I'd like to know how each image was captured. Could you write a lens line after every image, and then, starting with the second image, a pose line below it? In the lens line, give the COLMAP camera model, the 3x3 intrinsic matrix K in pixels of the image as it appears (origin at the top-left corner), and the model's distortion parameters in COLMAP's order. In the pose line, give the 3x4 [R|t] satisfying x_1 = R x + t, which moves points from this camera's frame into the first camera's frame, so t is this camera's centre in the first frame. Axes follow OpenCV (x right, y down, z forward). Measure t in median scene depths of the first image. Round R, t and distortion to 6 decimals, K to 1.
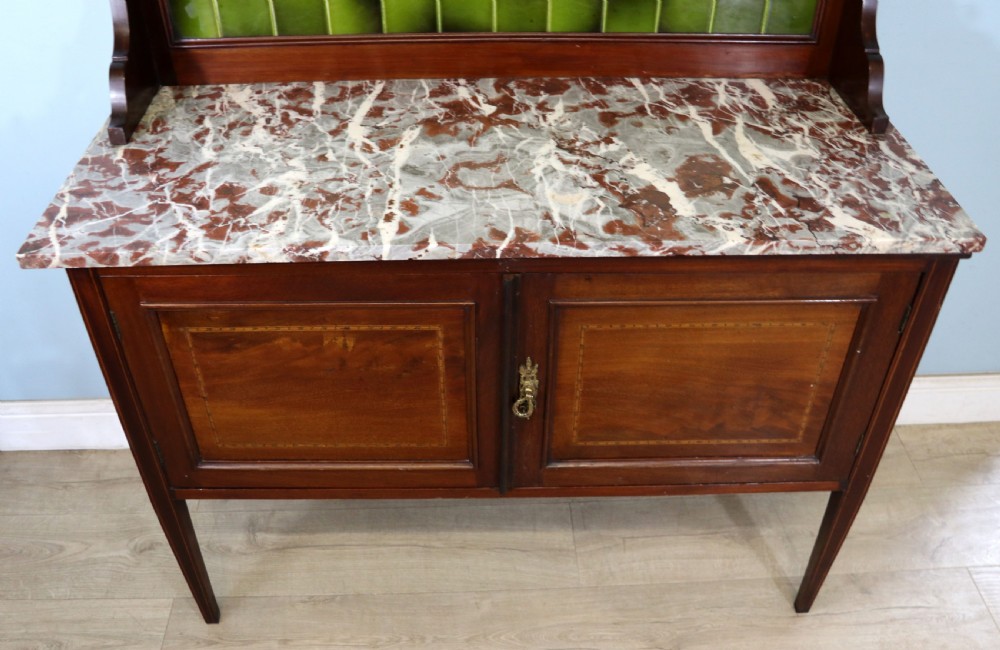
lens RADIAL K [[875.9, 0, 495.9], [0, 875.9, 352.6], [0, 0, 1]] dist [-0.136997, 0.093753]
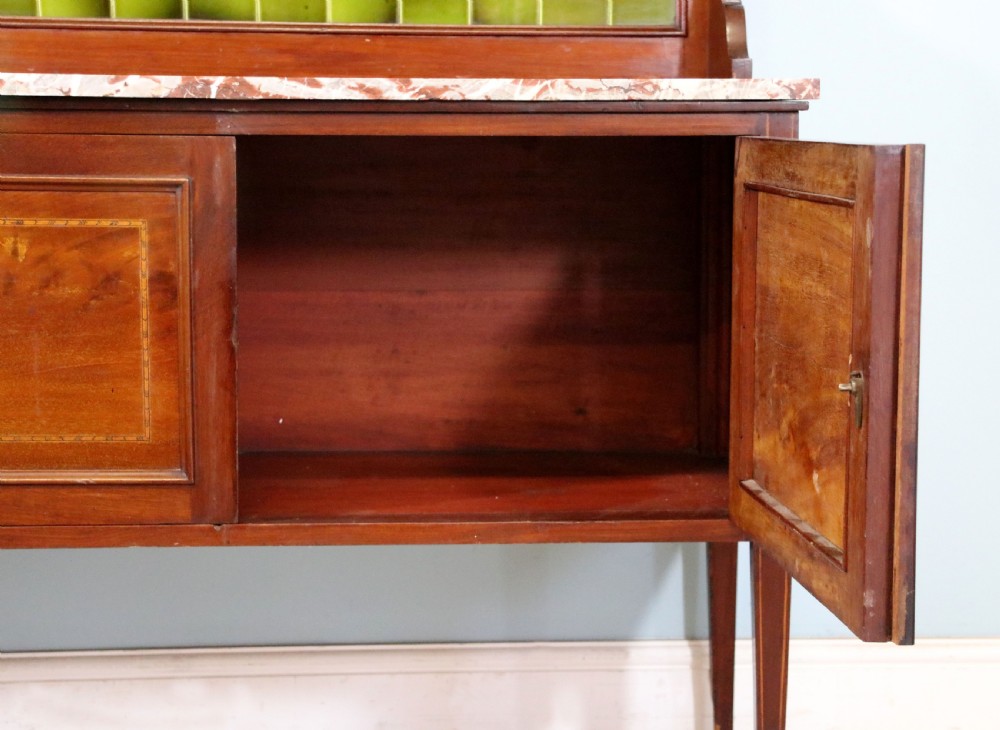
lens RADIAL K [[2083.0, 0, 514.8], [0, 2083.0, 371.9], [0, 0, 1]] dist [0.209980, 0.000000]
pose [[0.999809, -0.000765, 0.019521, 0.213357], [0.011259, 0.839140, -0.543799, 1.024109], [-0.015965, 0.543915, 0.838989, -0.459198]]
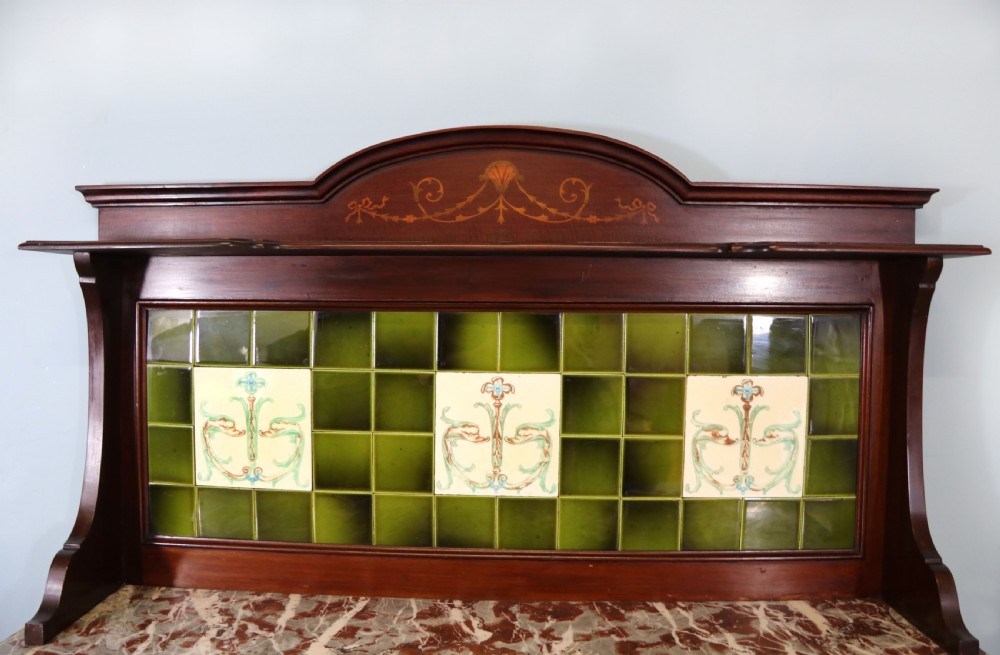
lens RADIAL K [[777.5, 0, 500.1], [0, 777.5, 326.0], [0, 0, 1]] dist [-0.178556, 0.096231]
pose [[0.998367, 0.009294, -0.056360, 0.050129], [-0.042411, 0.781548, -0.622402, -0.067131], [0.038263, 0.623776, 0.780666, 0.269615]]
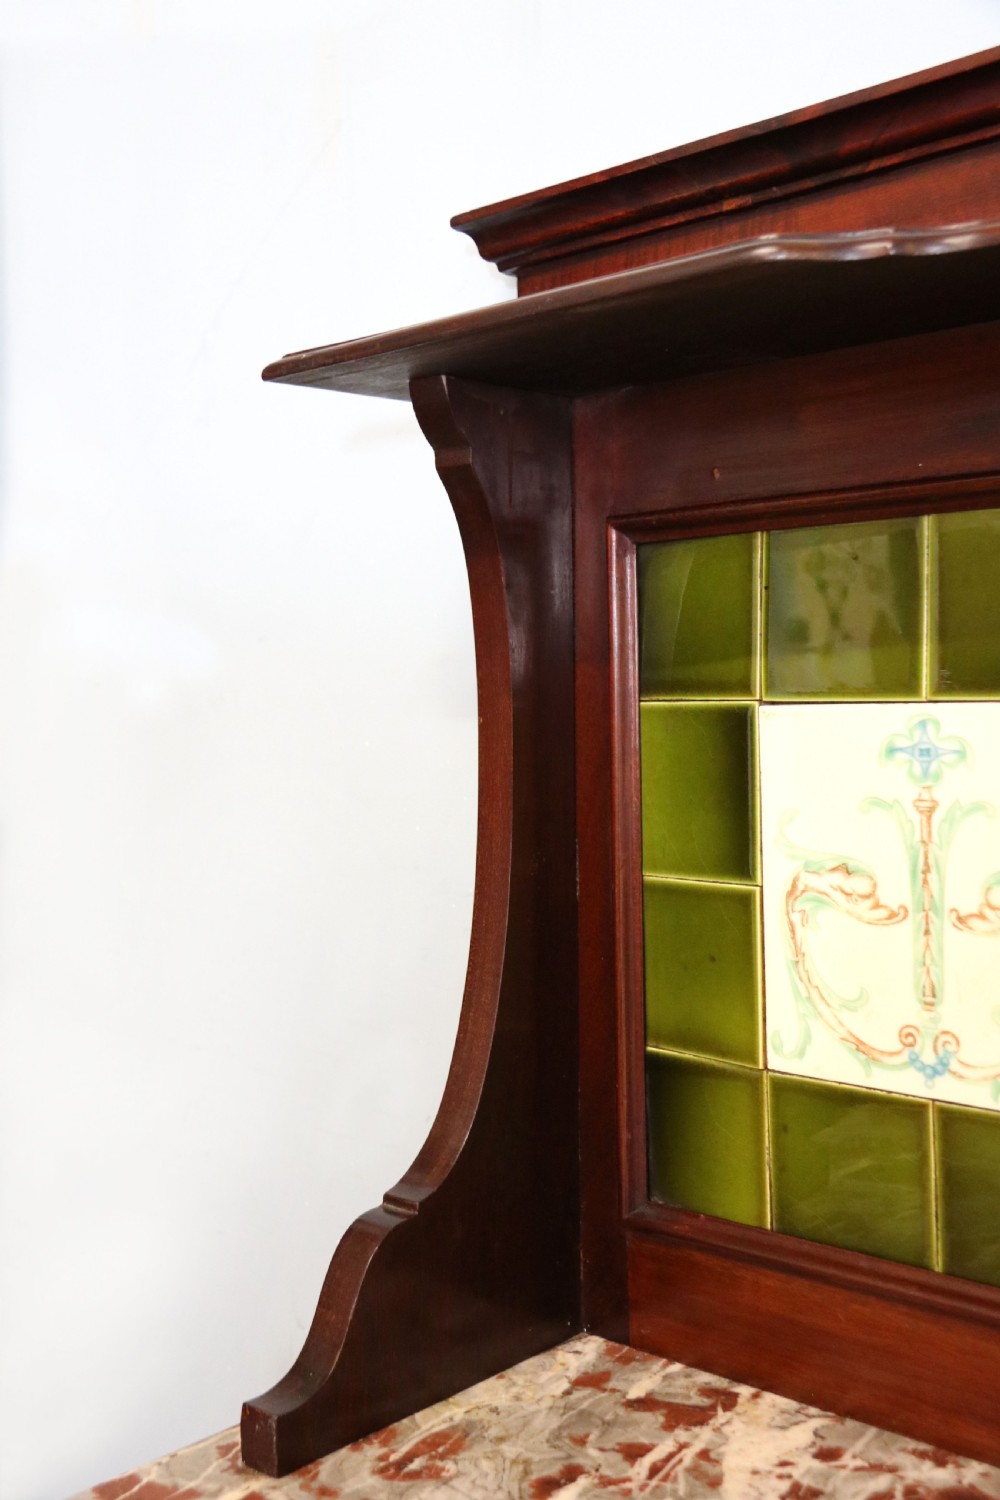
lens RADIAL K [[1659.6, 0, 500.0], [0, 1659.6, 754.7], [0, 0, 1]] dist [0.011518, 0.000000]
pose [[0.697517, 0.008493, -0.716518, 0.030448], [-0.442831, 0.791240, -0.421710, -0.236249], [0.563357, 0.611446, 0.555664, 0.575469]]
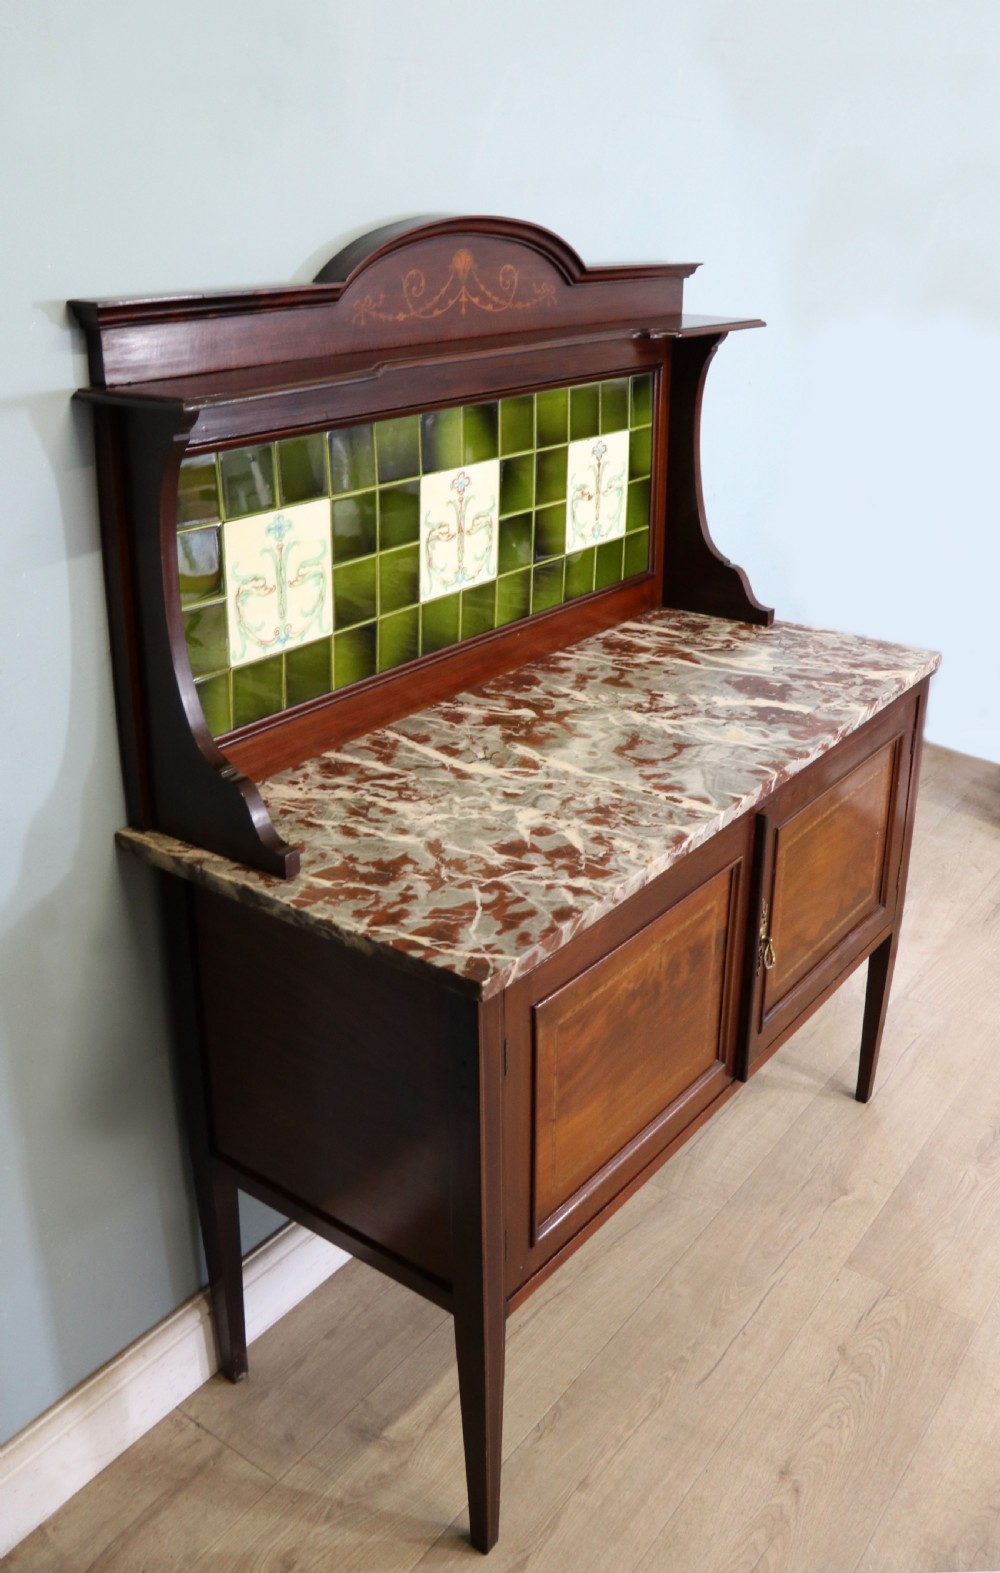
lens RADIAL K [[1366.6, 0, 515.7], [0, 1366.6, 664.8], [0, 0, 1]] dist [-0.143546, 0.007472]
pose [[0.616806, -0.251402, 0.745887, -1.148421], [0.505285, 0.853056, -0.130319, -0.153645], [-0.603521, 0.457267, 0.653199, 0.056783]]
